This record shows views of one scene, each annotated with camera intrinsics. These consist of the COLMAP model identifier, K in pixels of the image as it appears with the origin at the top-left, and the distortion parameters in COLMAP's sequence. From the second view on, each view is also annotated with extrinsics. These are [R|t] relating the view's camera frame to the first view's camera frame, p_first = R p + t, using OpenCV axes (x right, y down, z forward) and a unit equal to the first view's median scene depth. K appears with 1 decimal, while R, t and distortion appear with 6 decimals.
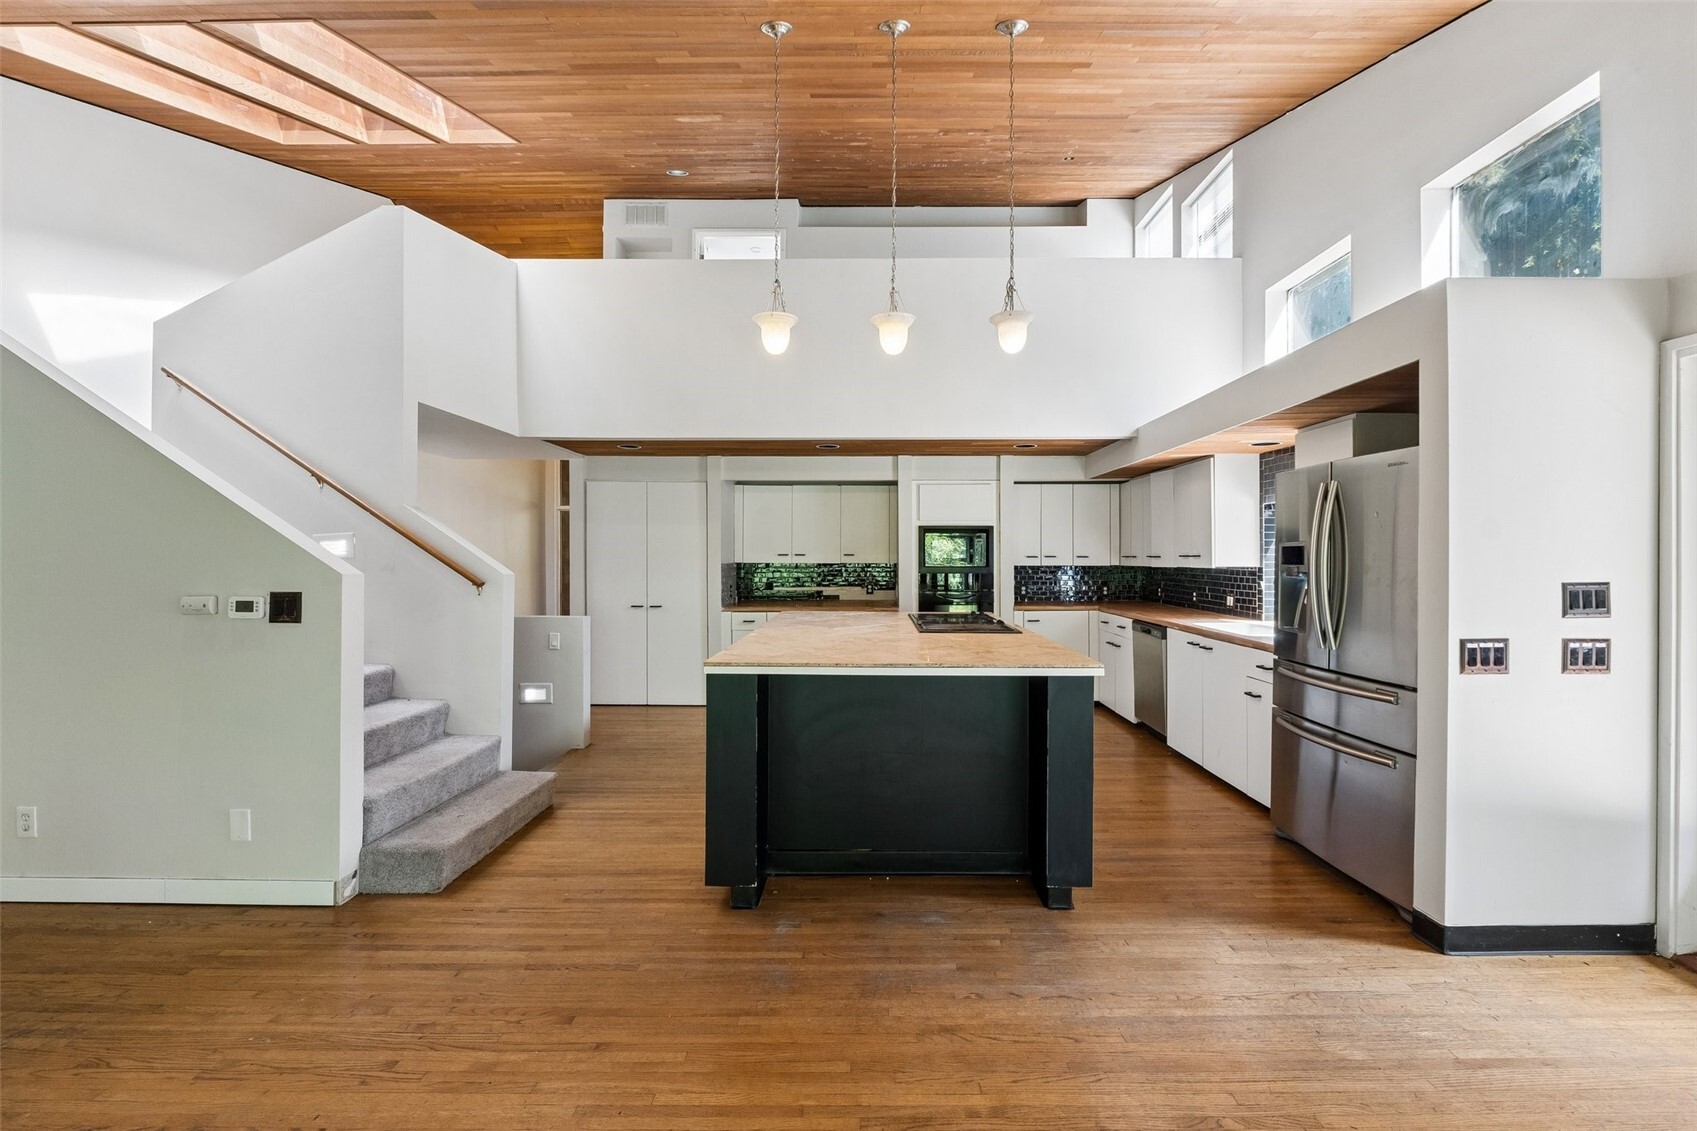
lens RADIAL K [[714.1, 0, 856.7], [0, 714.1, 559.3], [0, 0, 1]] dist [-0.010480, -0.000262]
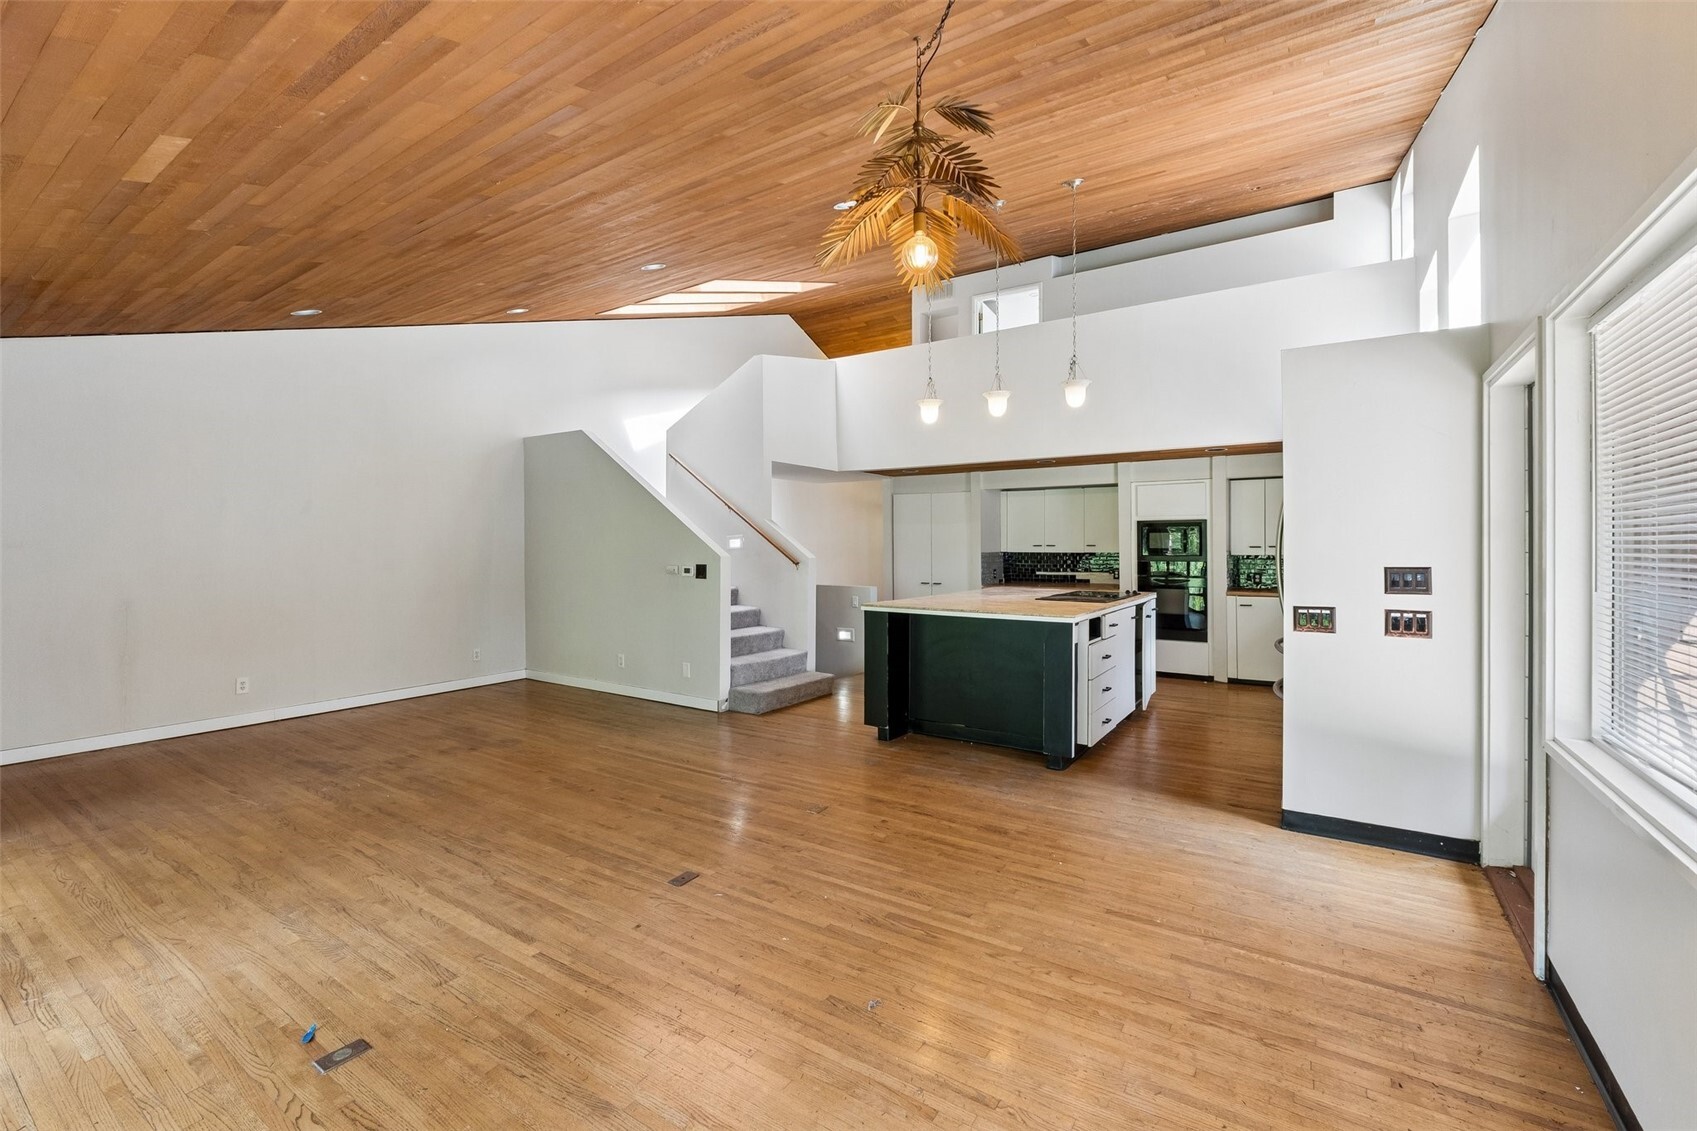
lens RADIAL K [[714.1, 0, 843.1], [0, 714.1, 553.5], [0, 0, 1]] dist [-0.010480, -0.000262]
pose [[0.832556, 0.003434, -0.553930, 0.747587], [0.000256, 0.999978, 0.006584, -0.001482], [0.553940, -0.005623, 0.832537, -0.564199]]
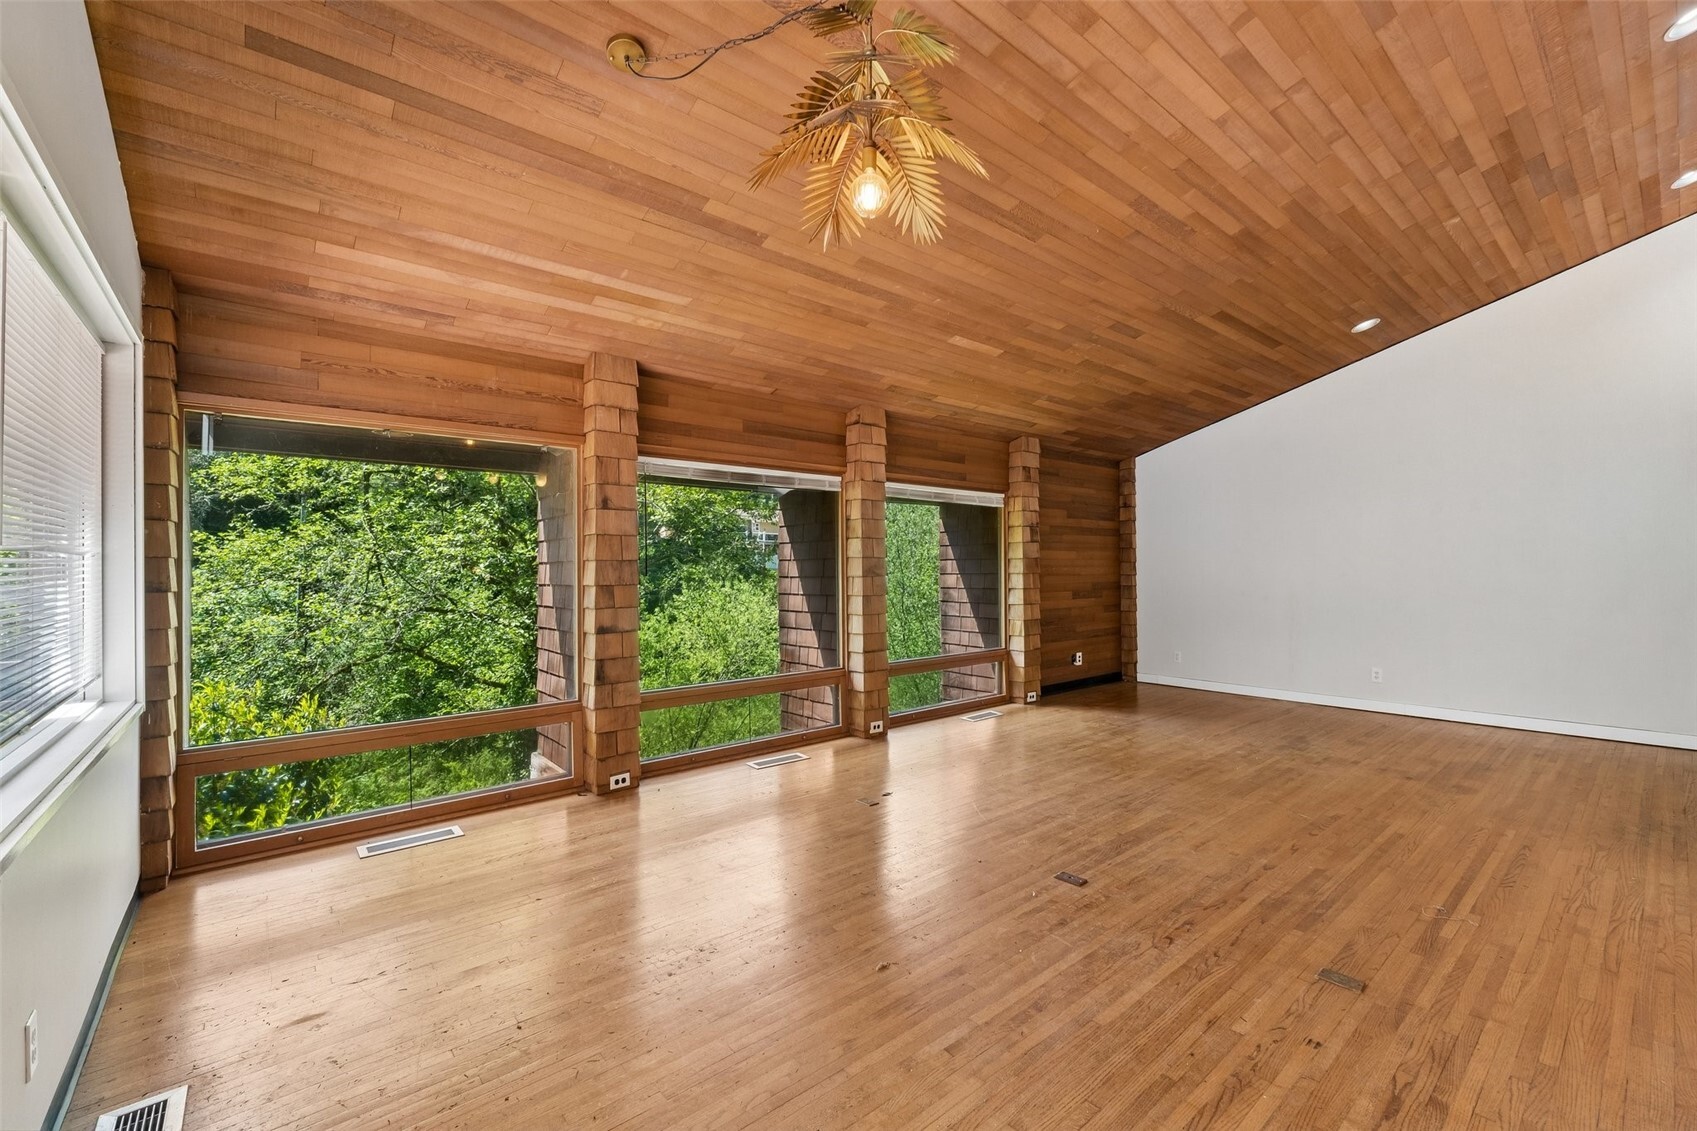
lens RADIAL K [[714.1, 0, 882.3], [0, 714.1, 562.6], [0, 0, 1]] dist [-0.010480, -0.000262]
pose [[-0.748981, -0.000447, -0.662591, 0.845408], [0.001959, 0.999994, -0.002889, 0.037327], [0.662589, -0.003462, -0.748975, 0.767329]]
